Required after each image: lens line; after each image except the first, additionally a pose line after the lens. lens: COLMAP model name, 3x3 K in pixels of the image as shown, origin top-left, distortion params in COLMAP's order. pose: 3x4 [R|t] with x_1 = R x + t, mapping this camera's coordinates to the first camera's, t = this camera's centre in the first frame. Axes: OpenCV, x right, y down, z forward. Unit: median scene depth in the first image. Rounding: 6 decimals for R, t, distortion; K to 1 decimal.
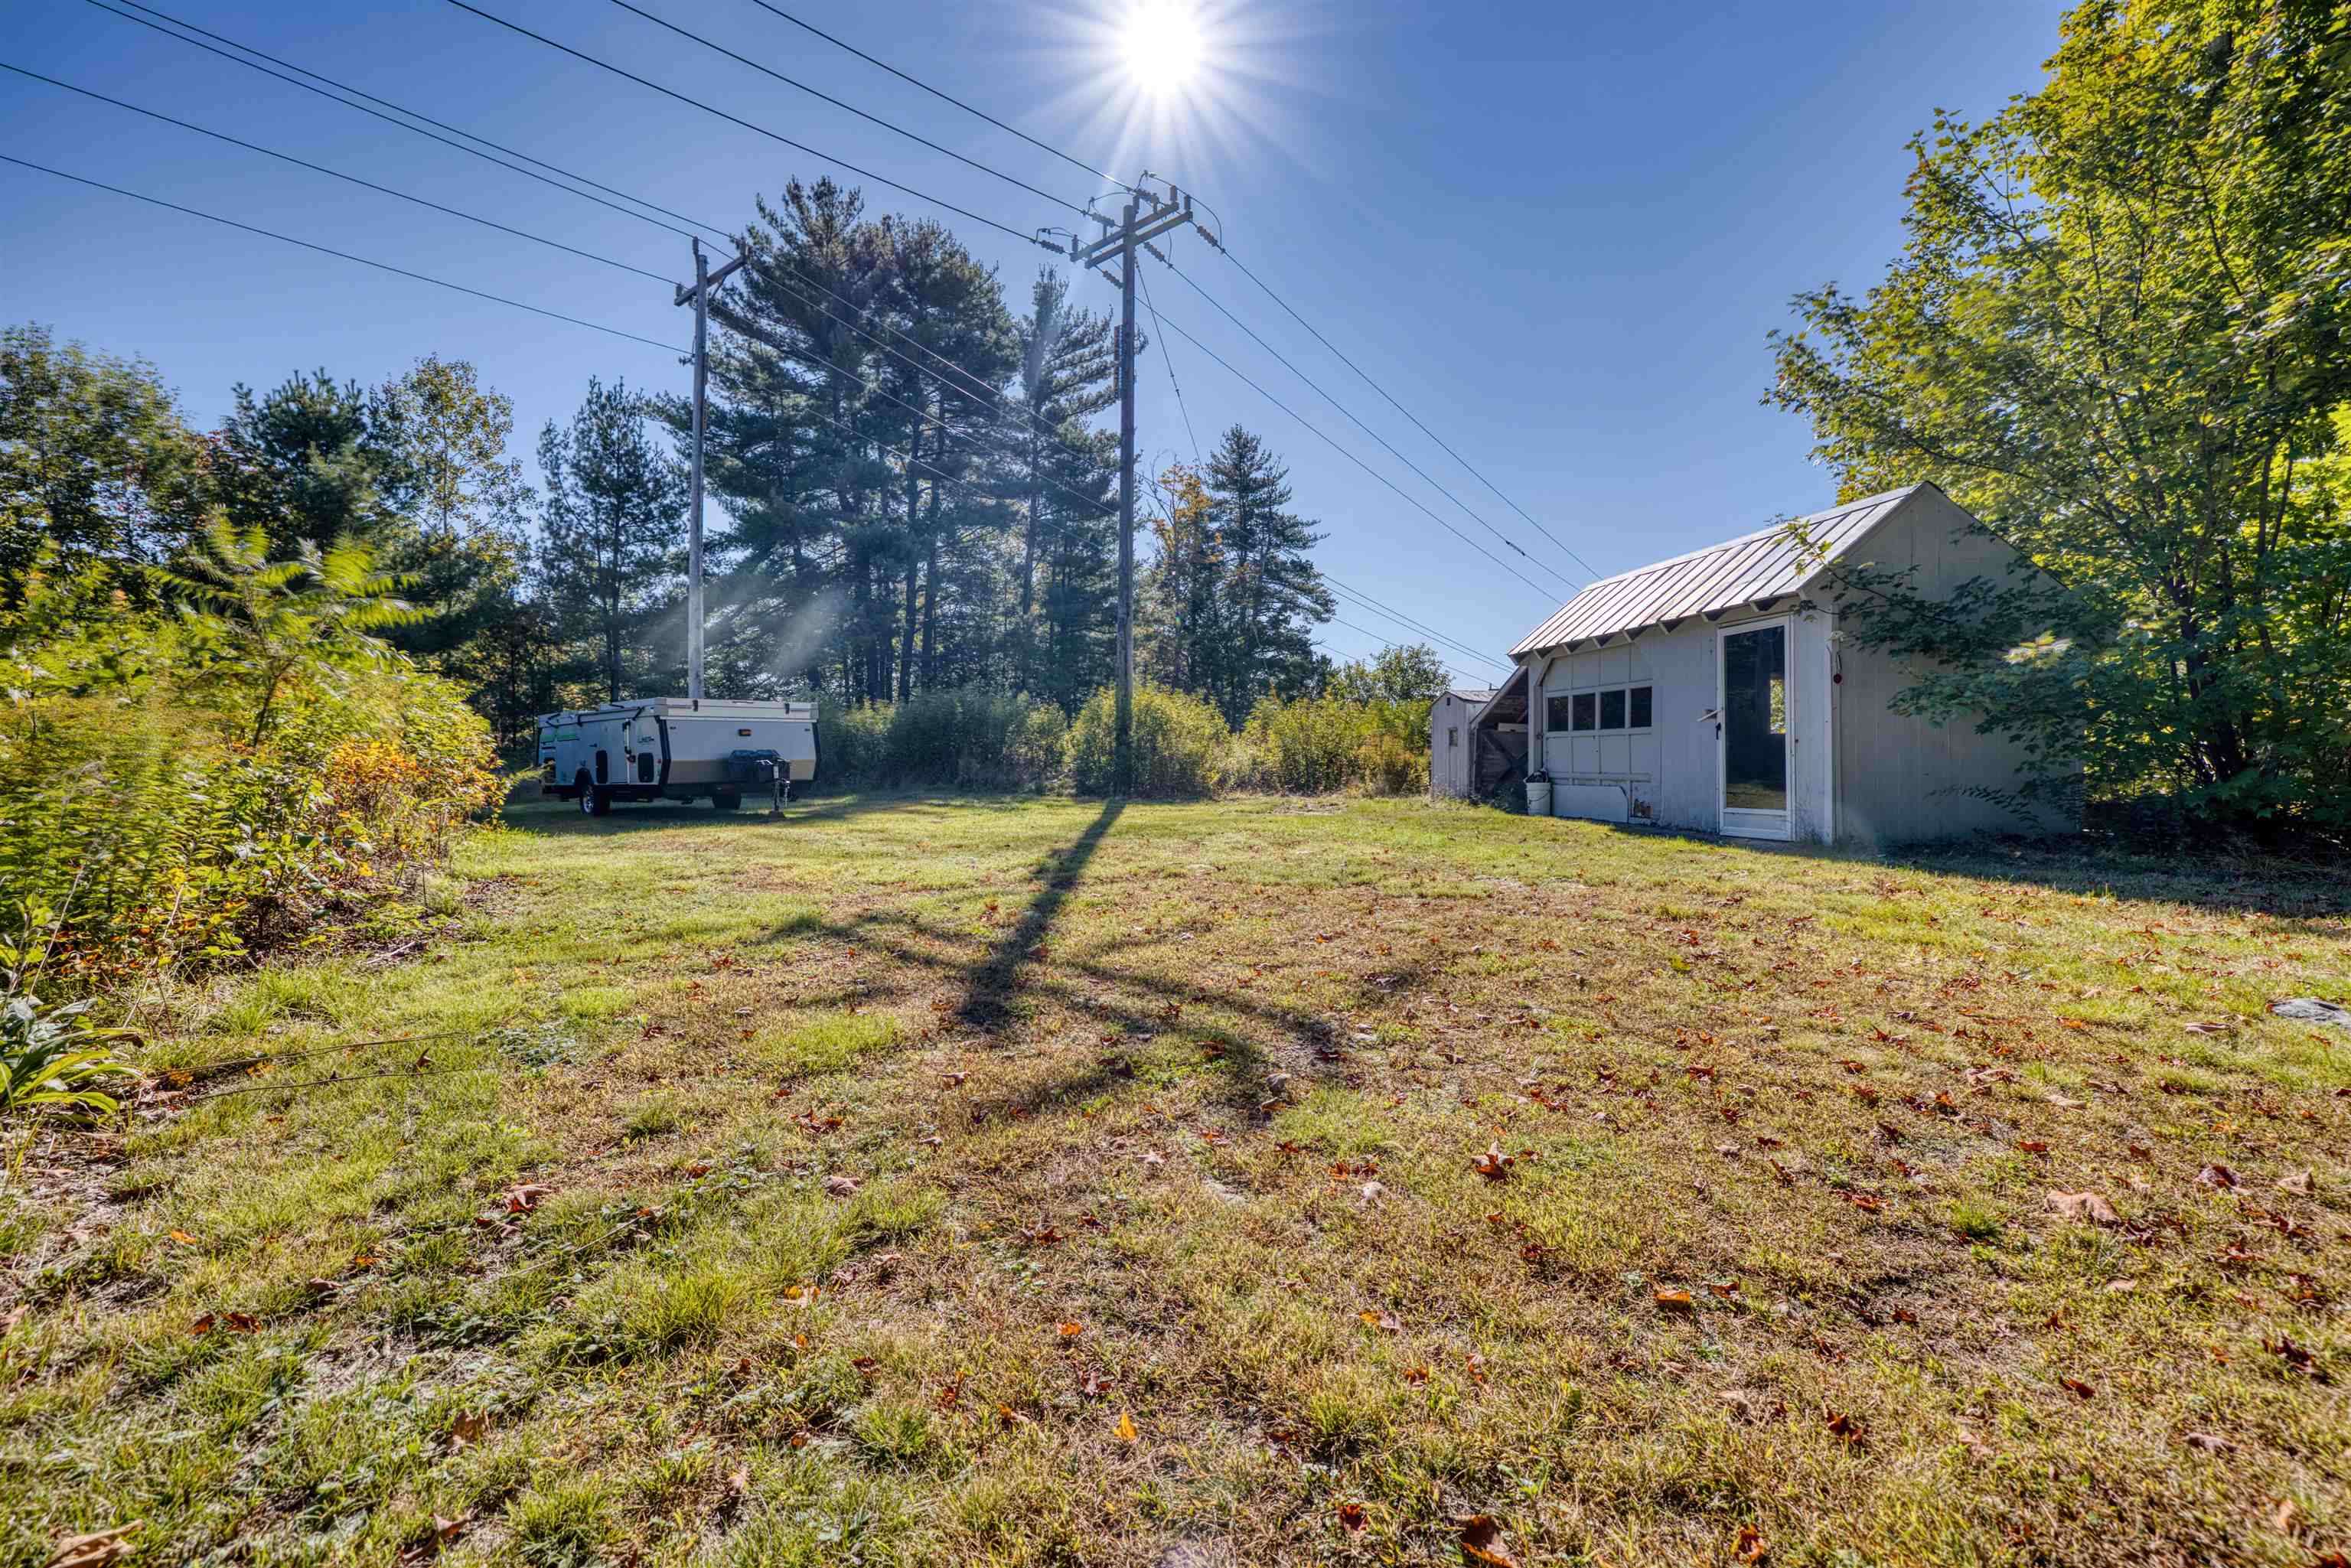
lens RADIAL K [[1031.7, 0, 1176.3], [0, 1031.7, 771.6], [0, 0, 1]] dist [0.004901, -0.000180]
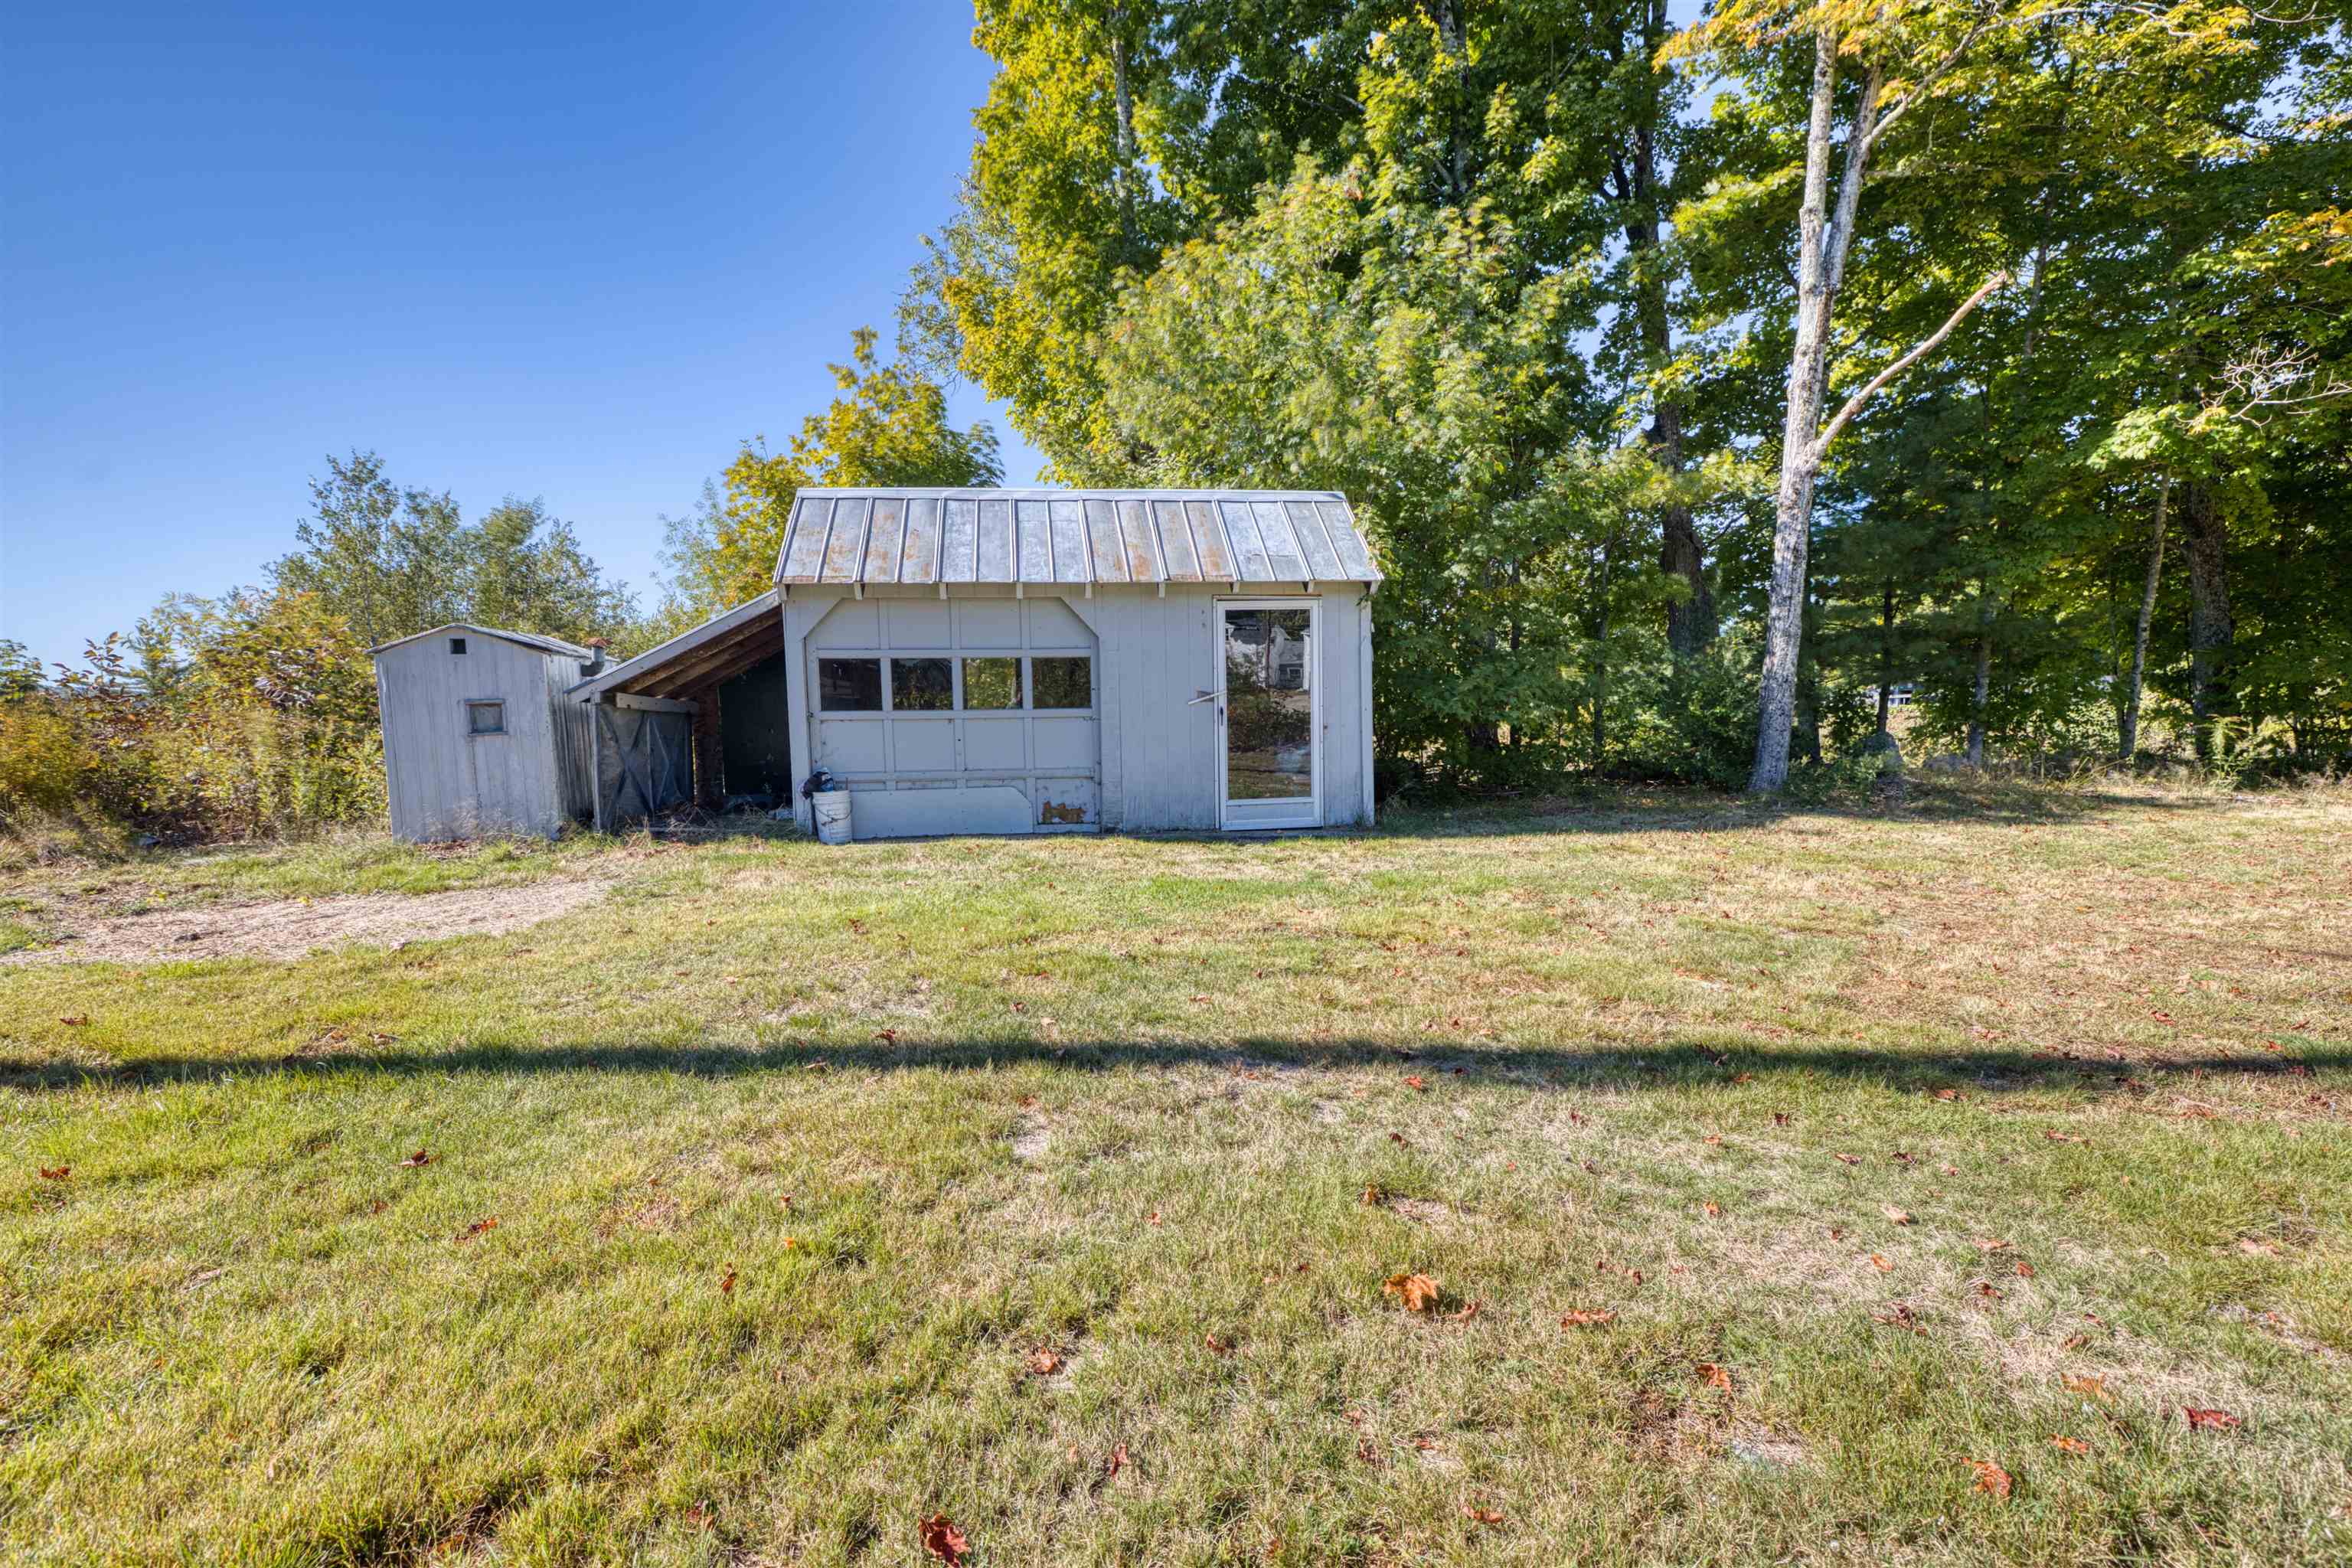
lens RADIAL K [[1108.1, 0, 1166.7], [0, 1108.1, 804.0], [0, 0, 1]] dist [0.000275, 0.000633]
pose [[0.014634, -0.093246, 0.995536, -0.138841], [0.024012, 0.995388, 0.092879, -0.016755], [-0.999605, 0.022546, 0.016805, 0.323528]]
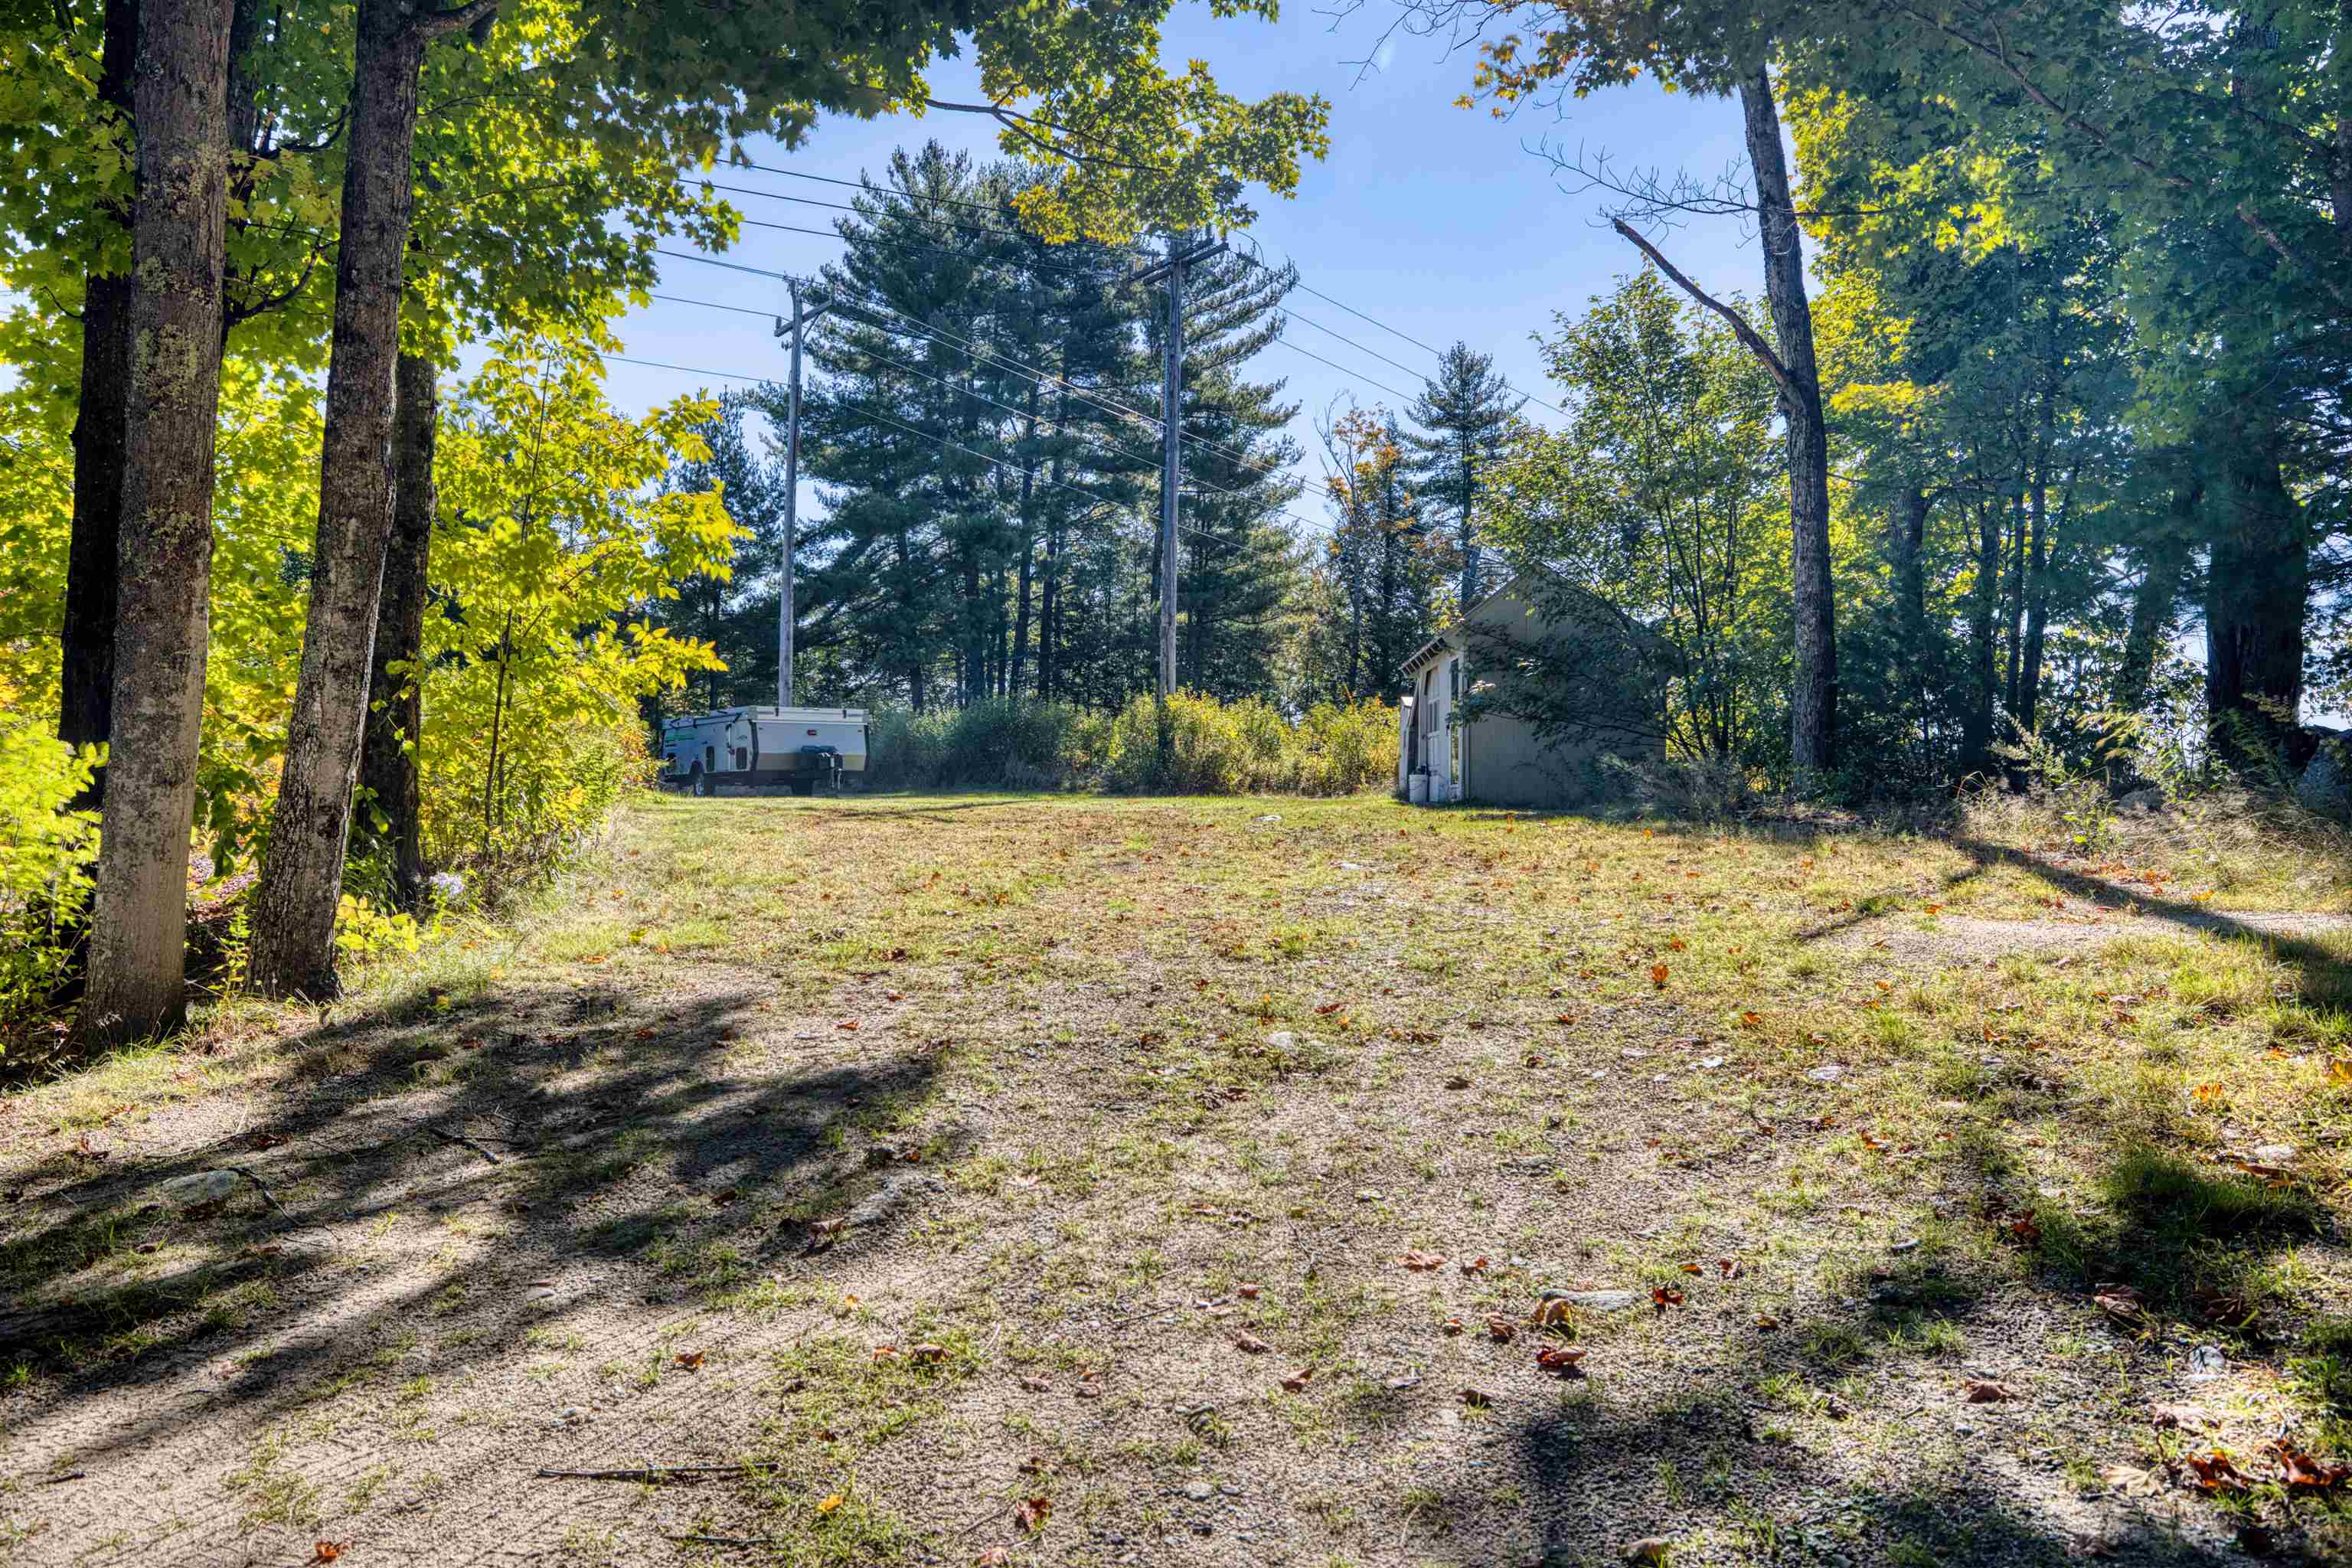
lens RADIAL K [[1689.1, 0, 1175.3], [0, 1689.1, 779.4], [0, 0, 1]] dist [-0.012672, -0.001958]
pose [[0.975464, 0.008713, -0.219986, 0.212540], [-0.013504, 0.999703, -0.020284, 0.025015], [0.219744, 0.022757, 0.975292, -0.415278]]
